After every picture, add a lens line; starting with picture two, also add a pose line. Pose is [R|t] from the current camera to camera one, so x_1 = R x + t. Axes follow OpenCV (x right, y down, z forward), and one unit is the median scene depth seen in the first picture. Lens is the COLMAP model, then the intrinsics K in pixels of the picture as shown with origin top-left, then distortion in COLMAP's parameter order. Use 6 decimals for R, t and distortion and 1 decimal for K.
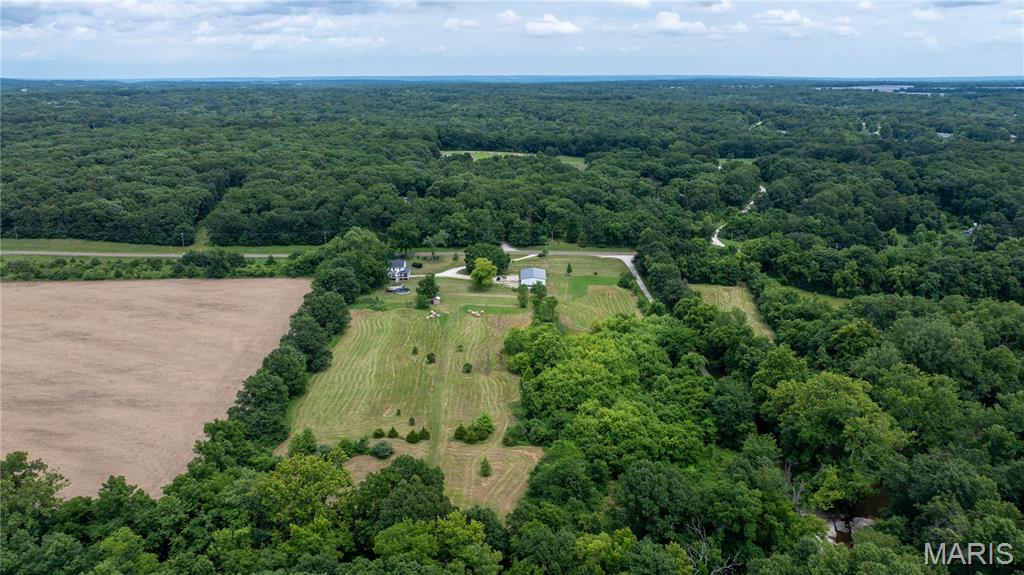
lens RADIAL K [[721.9, 0, 517.8], [0, 721.9, 284.4], [0, 0, 1]] dist [-0.025967, 0.018415]
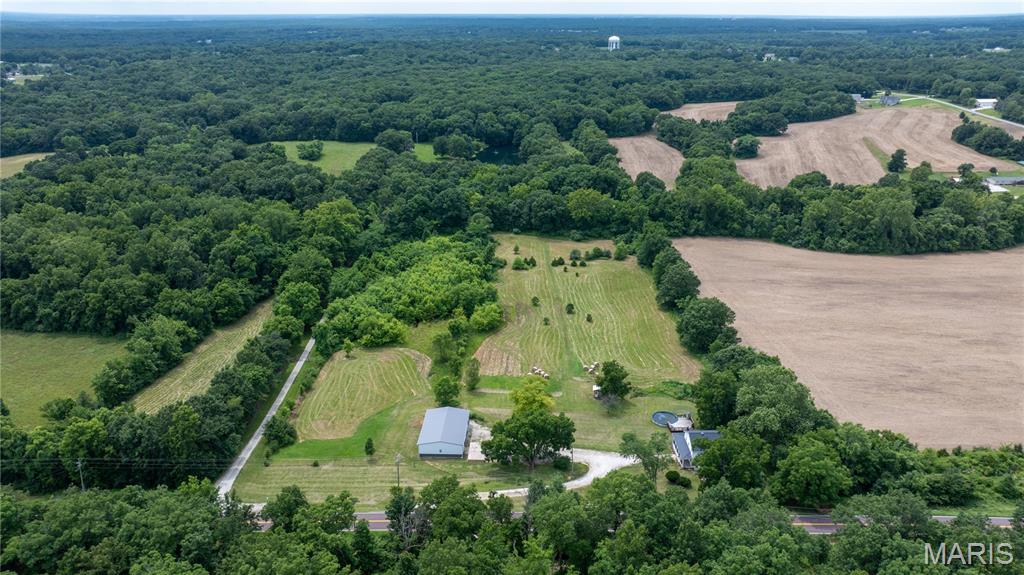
lens RADIAL K [[721.9, 0, 517.8], [0, 721.9, 284.4], [0, 0, 1]] dist [-0.025967, 0.018415]
pose [[-0.999856, -0.001672, 0.016896, -0.042242], [0.008930, 0.794602, 0.607065, -0.417046], [-0.014440, 0.607129, -0.794472, 1.305137]]
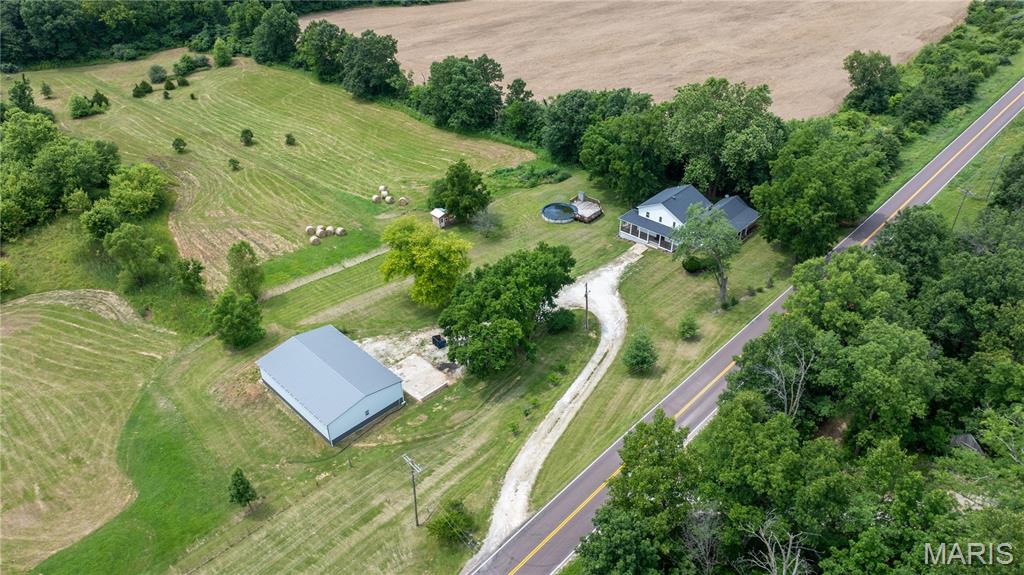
lens RADIAL K [[721.9, 0, 517.8], [0, 721.9, 284.4], [0, 0, 1]] dist [-0.025967, 0.018415]
pose [[-0.693657, 0.407052, -0.594263, 0.116176], [-0.198742, 0.684835, 0.701073, -0.234173], [0.692345, 0.604409, -0.394142, 1.082199]]
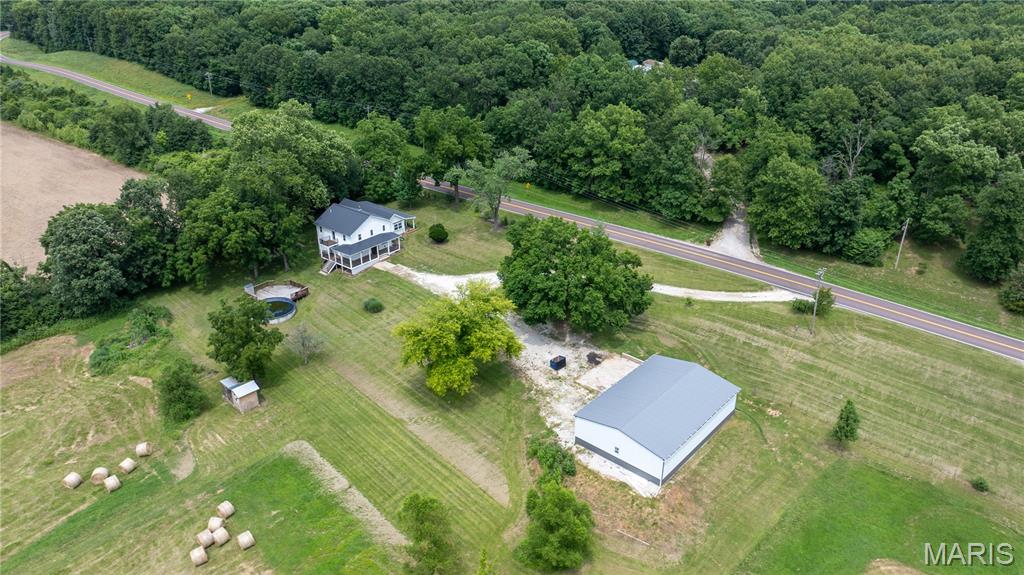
lens RADIAL K [[721.9, 0, 517.8], [0, 721.9, 284.4], [0, 0, 1]] dist [-0.025967, 0.018415]
pose [[0.762281, 0.286924, -0.580174, 0.107822], [-0.189252, 0.956006, 0.224136, -0.091228], [0.618959, -0.061056, 0.783046, 0.745431]]
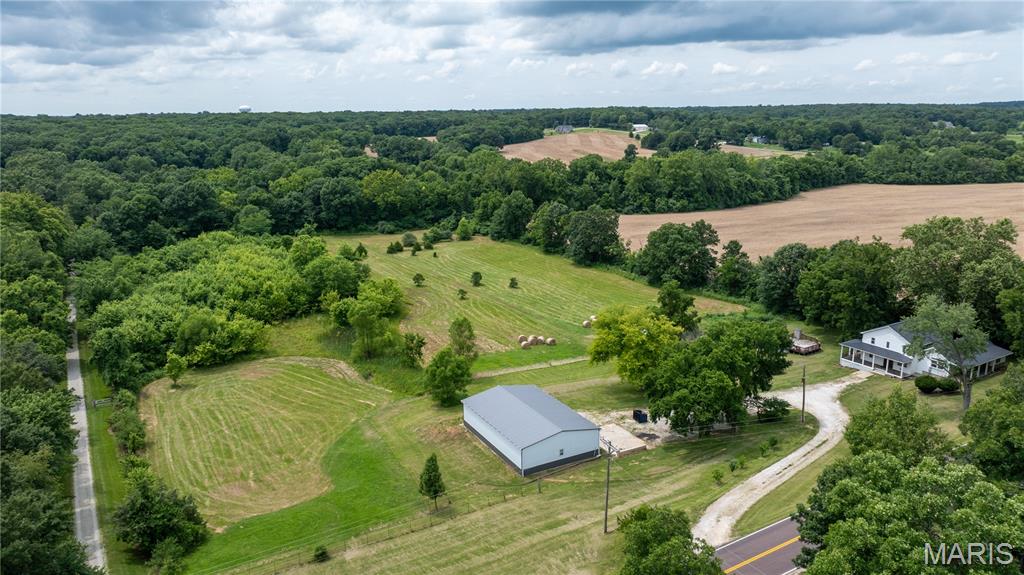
lens RADIAL K [[721.9, 0, 517.8], [0, 721.9, 284.4], [0, 0, 1]] dist [-0.025967, 0.018415]
pose [[-0.870819, 0.127572, -0.474762, 0.143356], [-0.127420, 0.874167, 0.468611, -0.178673], [0.474803, 0.468570, -0.744986, 1.122383]]
